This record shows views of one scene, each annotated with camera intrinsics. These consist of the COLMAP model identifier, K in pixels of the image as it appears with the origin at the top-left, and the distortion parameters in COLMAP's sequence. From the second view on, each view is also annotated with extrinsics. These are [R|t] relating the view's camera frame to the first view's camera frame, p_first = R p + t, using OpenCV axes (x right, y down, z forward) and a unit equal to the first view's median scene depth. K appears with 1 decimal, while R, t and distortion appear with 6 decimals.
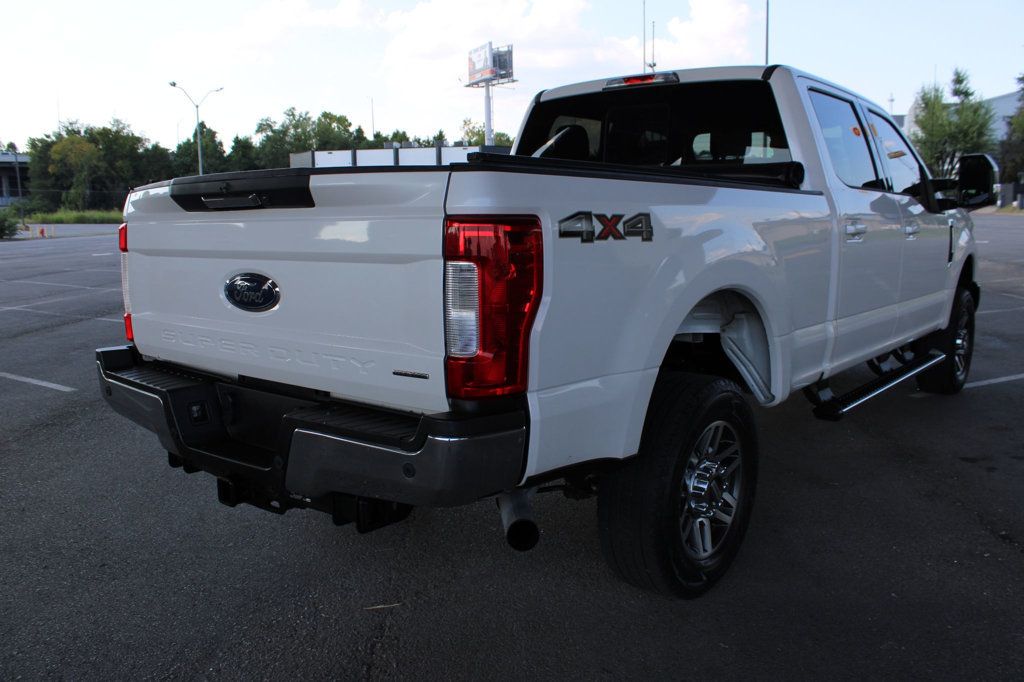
lens RADIAL K [[868.9, 0, 511.5], [0, 868.9, 340.8], [0, 0, 1]] dist [-0.113119, 0.037067]
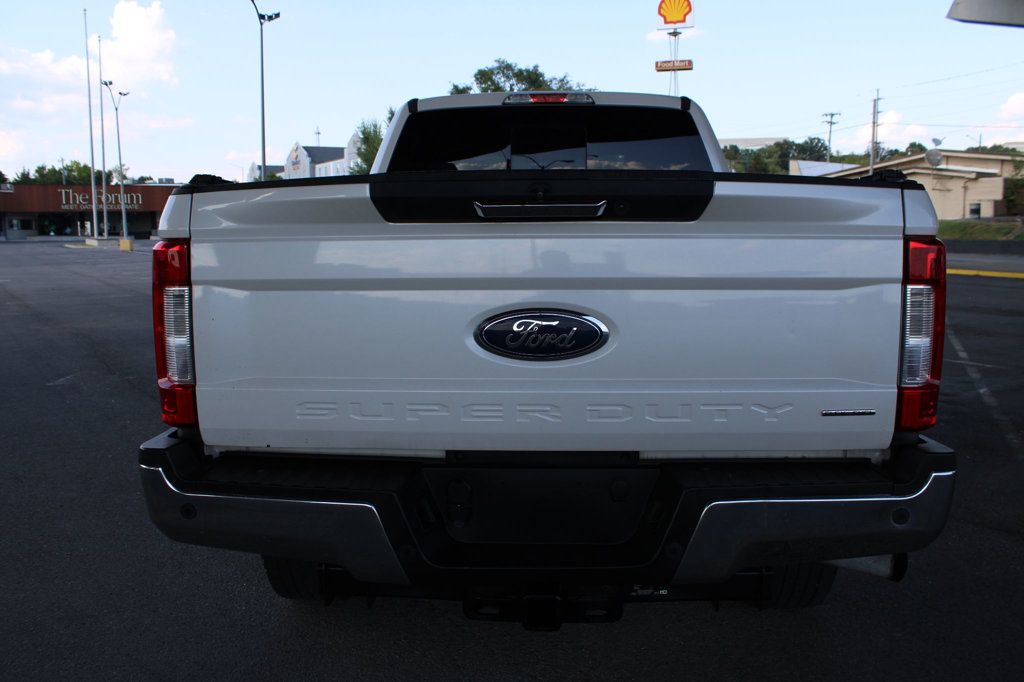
lens RADIAL K [[868.9, 0, 512.0], [0, 868.9, 342.9], [0, 0, 1]] dist [-0.113119, 0.037067]
pose [[0.808105, -0.062808, 0.585680, -0.826310], [0.080032, 0.996786, -0.003531, -0.052485], [-0.583576, 0.049727, 0.810535, 0.449423]]
